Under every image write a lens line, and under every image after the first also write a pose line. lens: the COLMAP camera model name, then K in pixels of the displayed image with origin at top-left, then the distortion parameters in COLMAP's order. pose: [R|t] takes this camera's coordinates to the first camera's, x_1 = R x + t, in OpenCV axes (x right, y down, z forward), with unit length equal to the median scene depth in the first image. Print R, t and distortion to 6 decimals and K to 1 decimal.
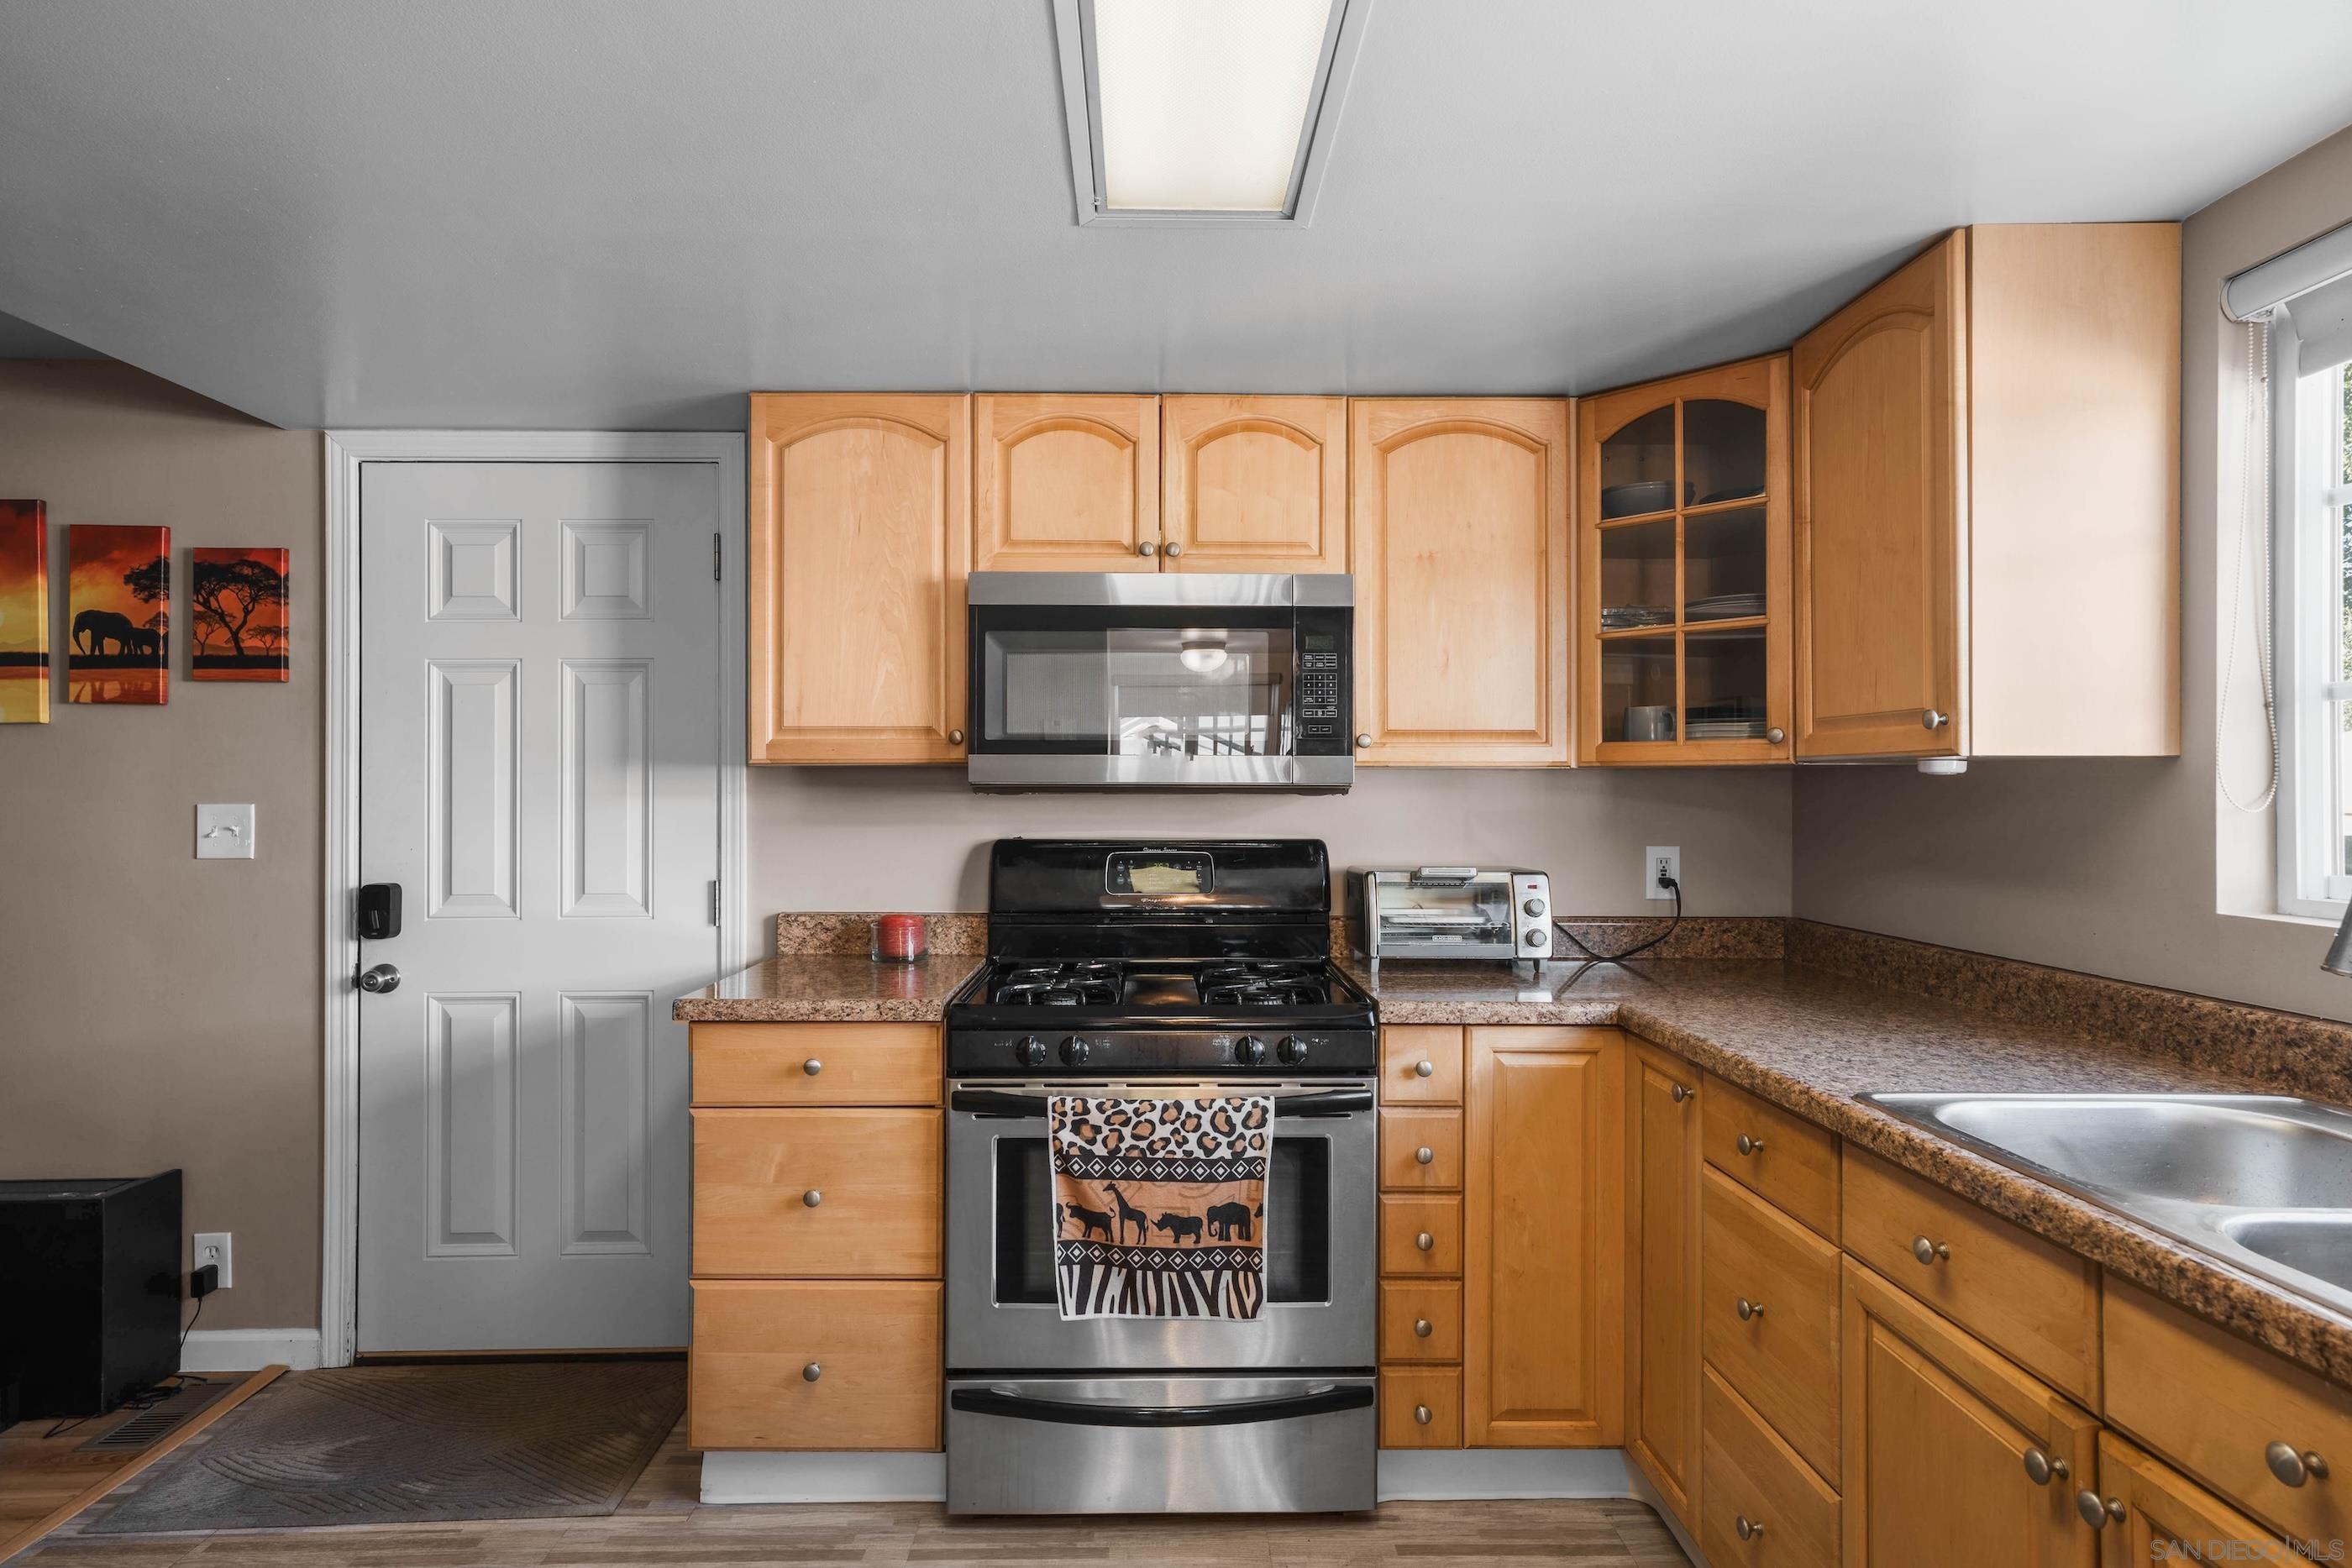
lens RADIAL K [[1253.3, 0, 1172.0], [0, 1253.3, 778.2], [0, 0, 1]] dist [0.000944, 0.007417]
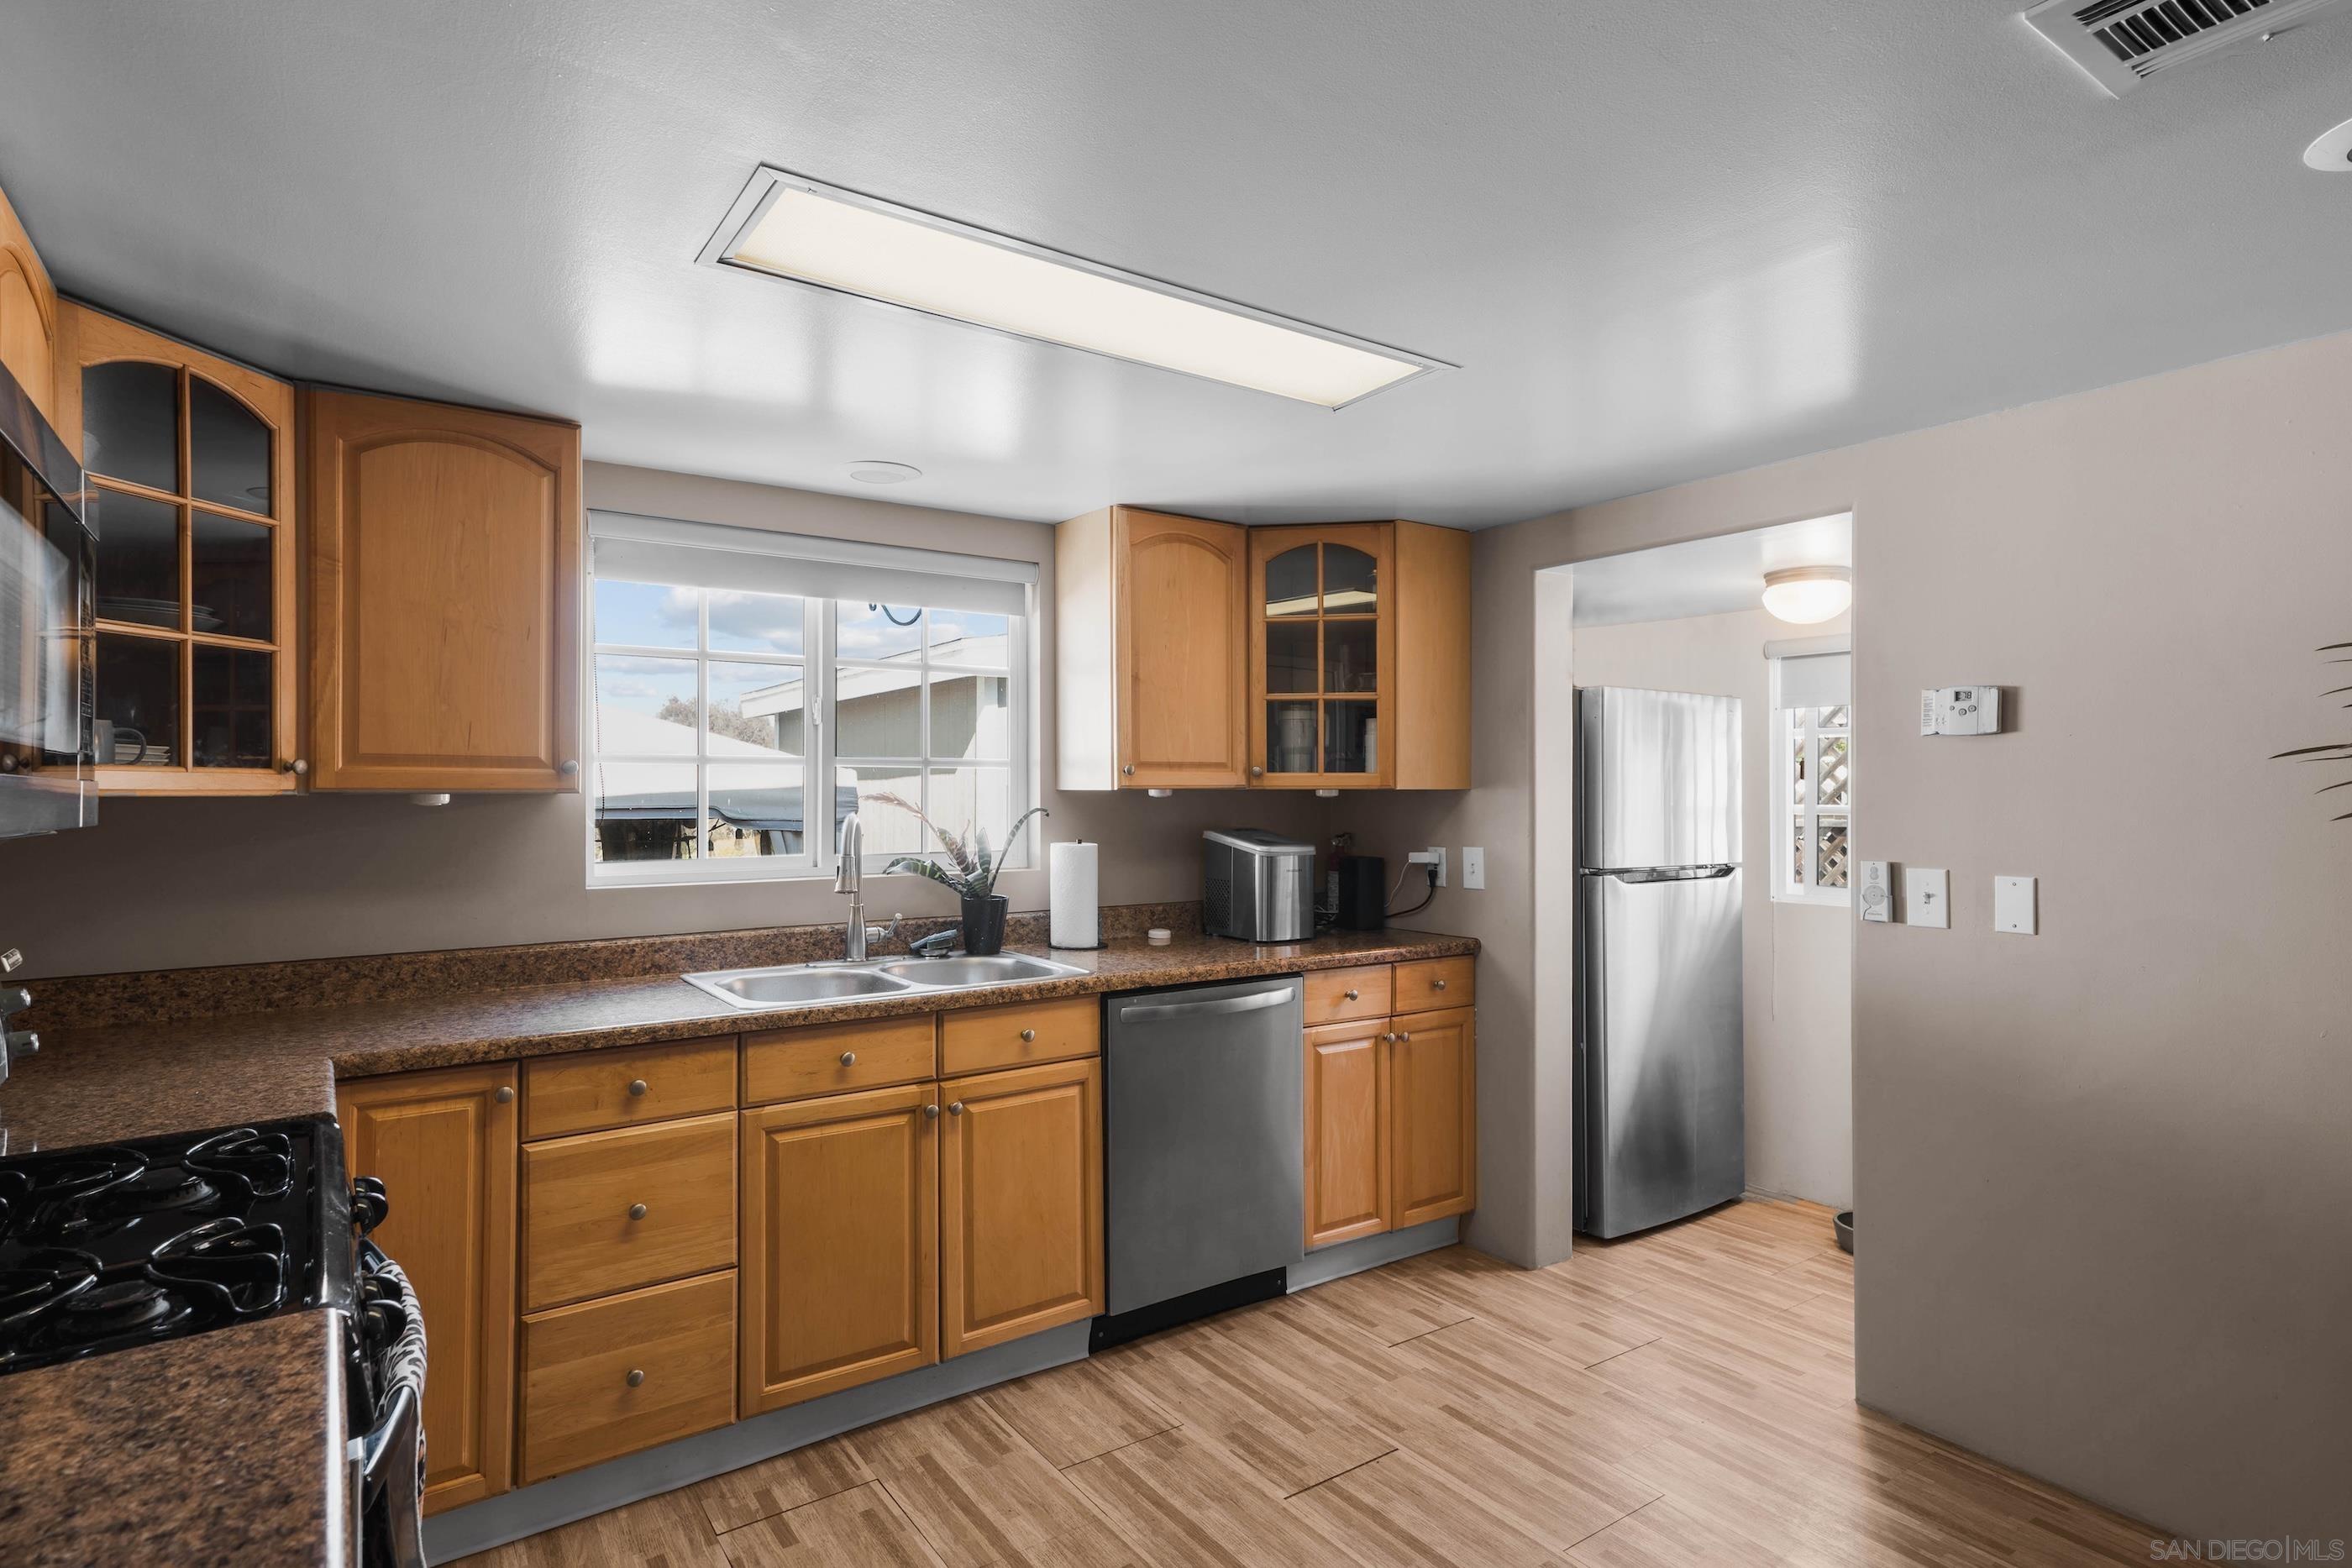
lens RADIAL K [[1224.7, 0, 1173.0], [0, 1224.7, 781.4], [0, 0, 1]] dist [0.022239, 0.001717]
pose [[-0.561425, 0.004816, 0.827513, -0.732568], [-0.008512, 0.999897, -0.011594, -0.017233], [-0.827484, -0.013553, -0.561326, 0.985321]]
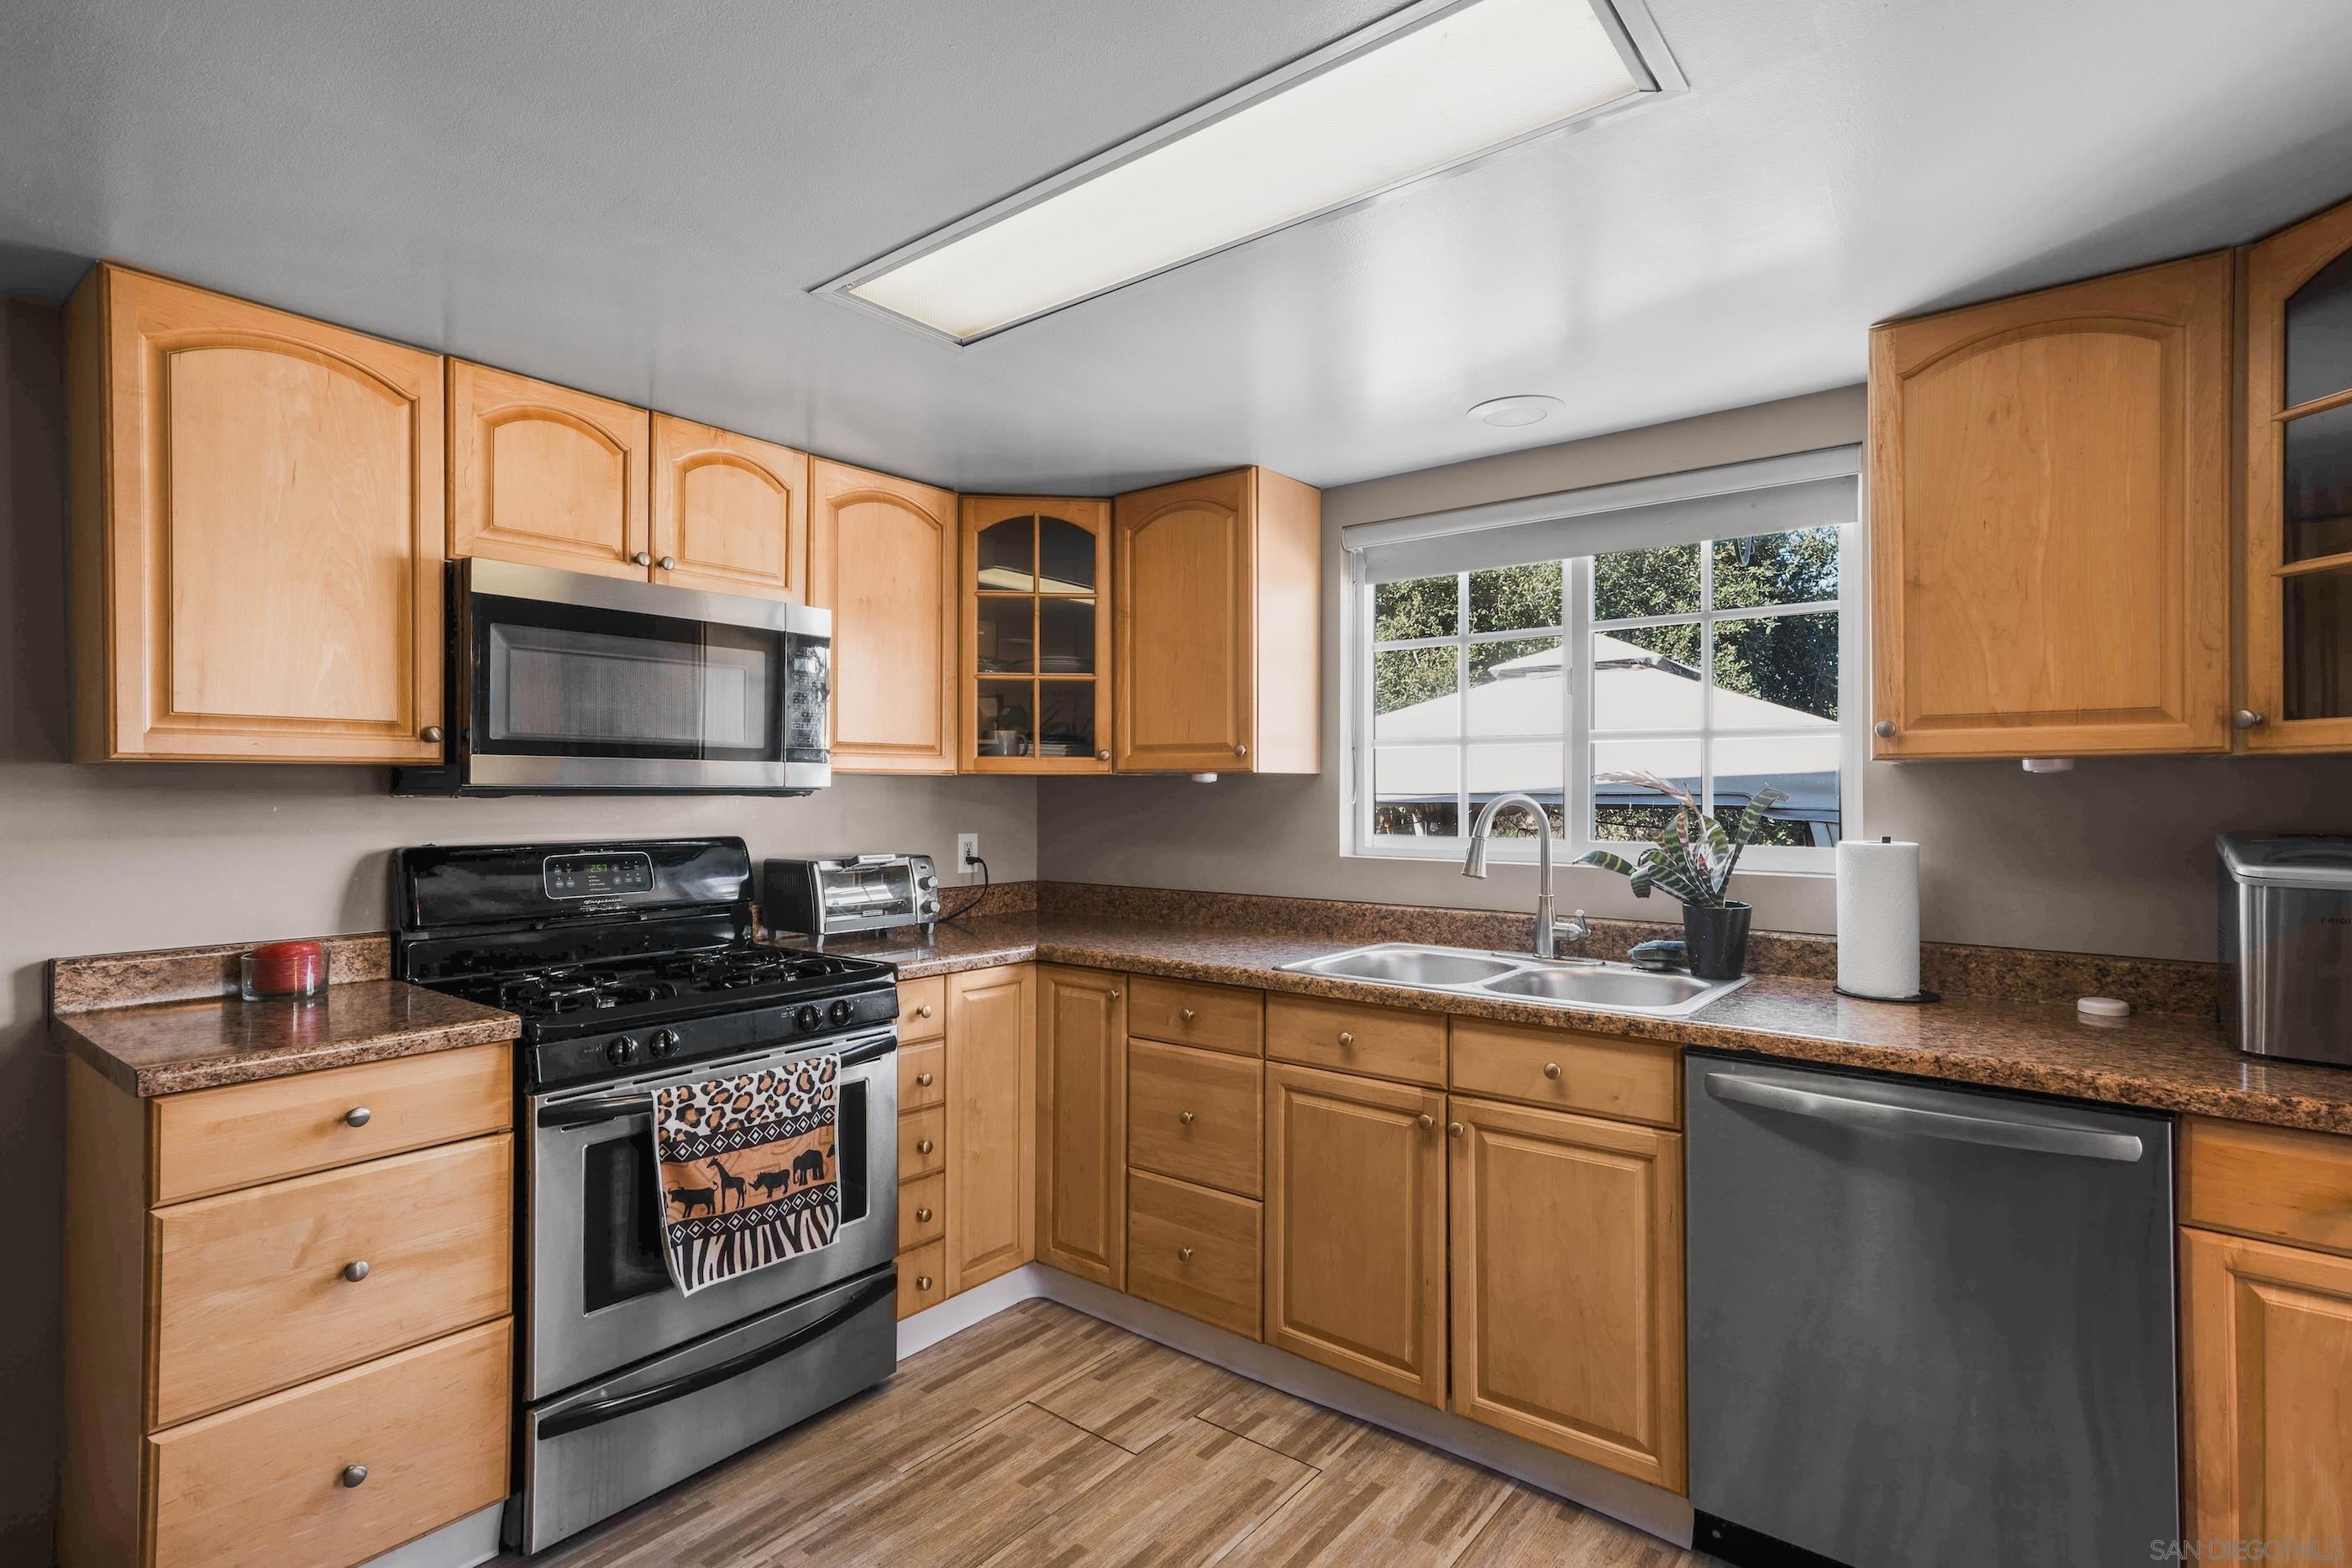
lens RADIAL K [[1145.9, 0, 1165.0], [0, 1145.9, 789.7], [0, 0, 1]] dist [0.008123, 0.003760]
pose [[0.636247, 0.000293, 0.771485, -0.531940], [-0.007743, 0.999952, 0.006006, -0.002181], [-0.771446, -0.009795, 0.636219, 0.074084]]
